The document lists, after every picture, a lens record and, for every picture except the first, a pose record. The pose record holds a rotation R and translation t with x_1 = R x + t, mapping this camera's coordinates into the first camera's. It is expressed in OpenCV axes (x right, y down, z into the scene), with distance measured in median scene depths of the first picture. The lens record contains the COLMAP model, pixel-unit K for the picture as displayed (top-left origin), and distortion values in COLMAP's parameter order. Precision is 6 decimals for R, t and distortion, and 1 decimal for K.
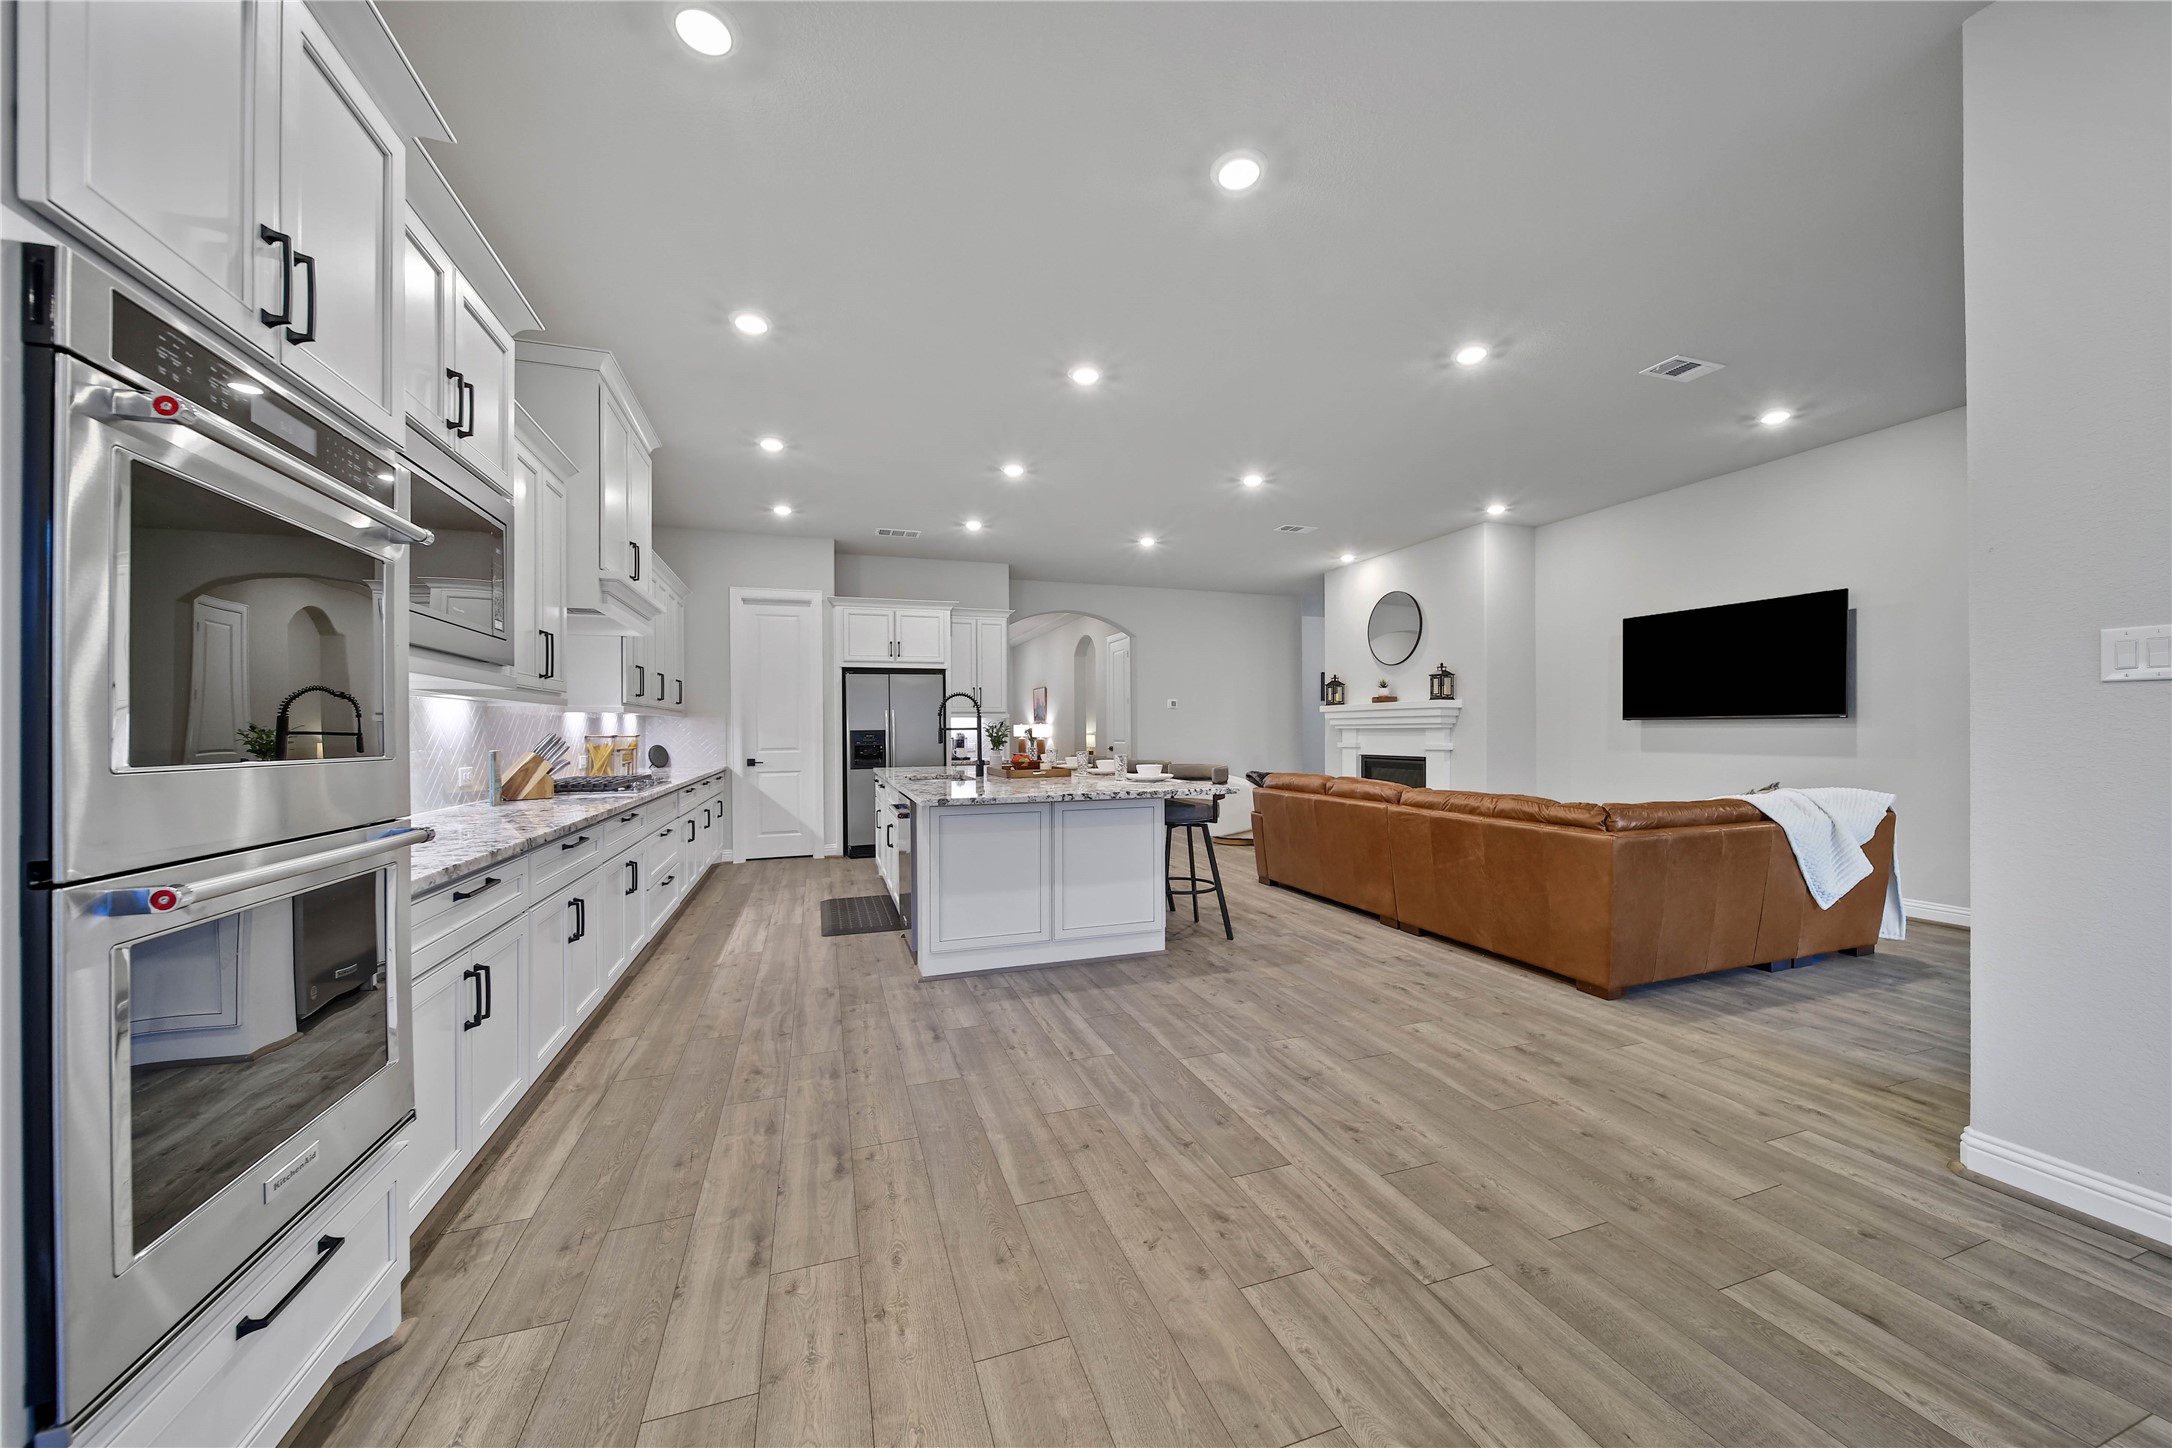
lens RADIAL K [[777.2, 0, 1086.4], [0, 777.2, 730.2], [0, 0, 1]] dist [-0.000057, -0.001455]
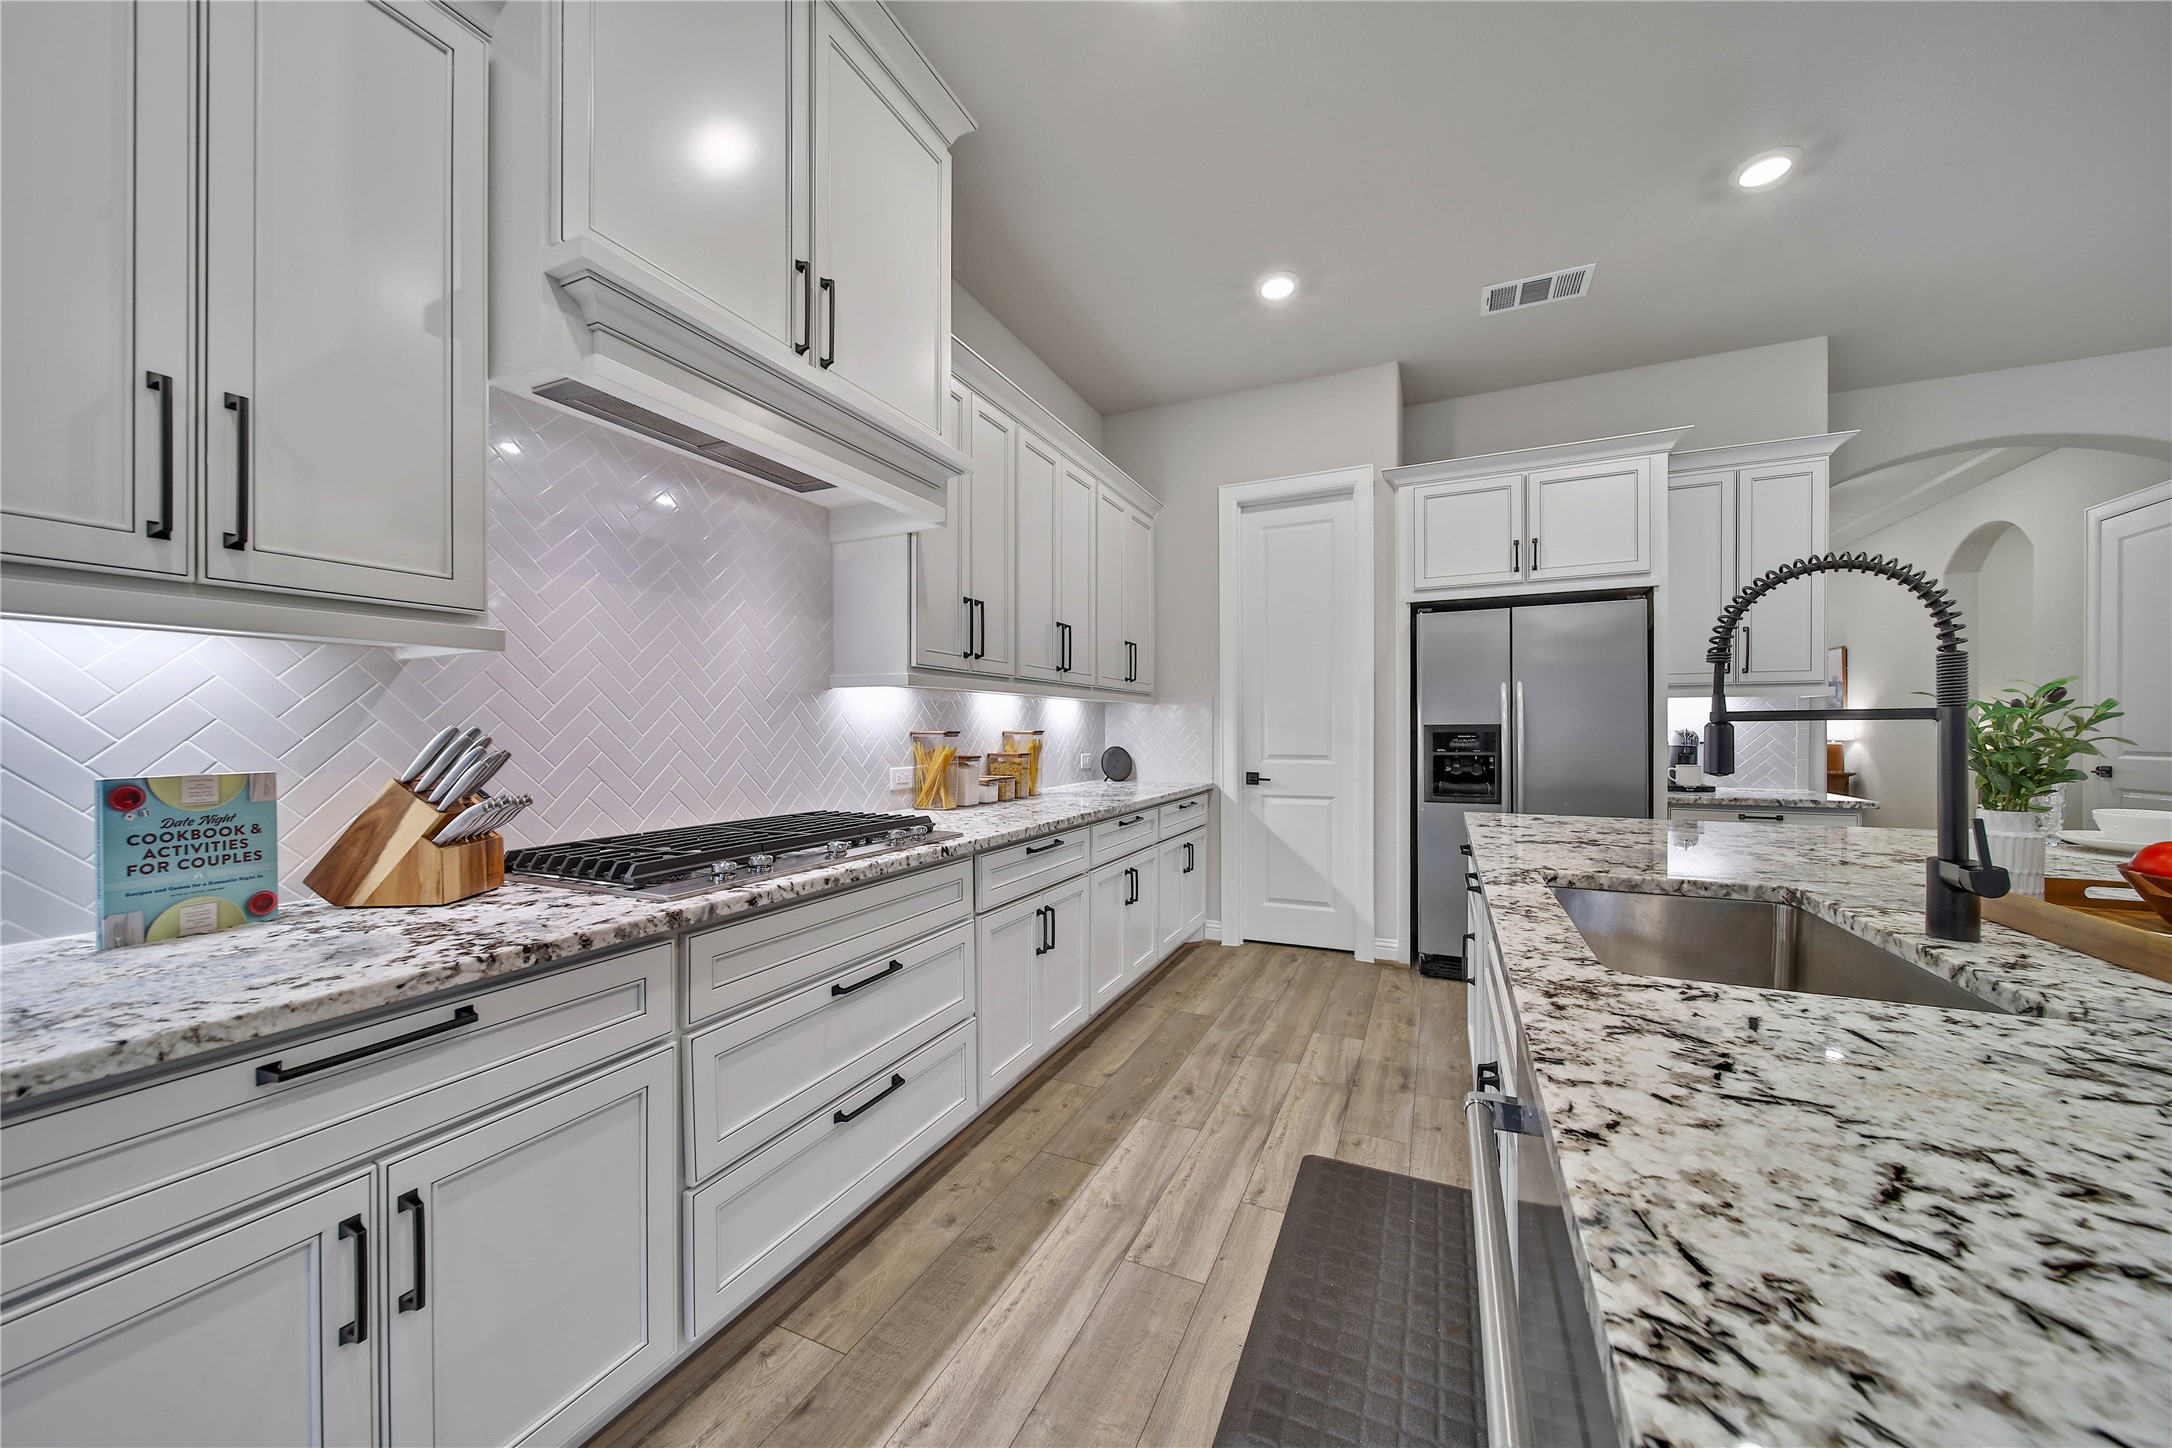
lens RADIAL K [[777.2, 0, 1079.1], [0, 777.2, 733.2], [0, 0, 1]] dist [-0.000057, -0.001455]
pose [[0.718744, 0.011395, -0.695181, -0.131758], [-0.003944, 0.999916, 0.012312, 0.000592], [0.695263, -0.006108, 0.718729, 0.553942]]
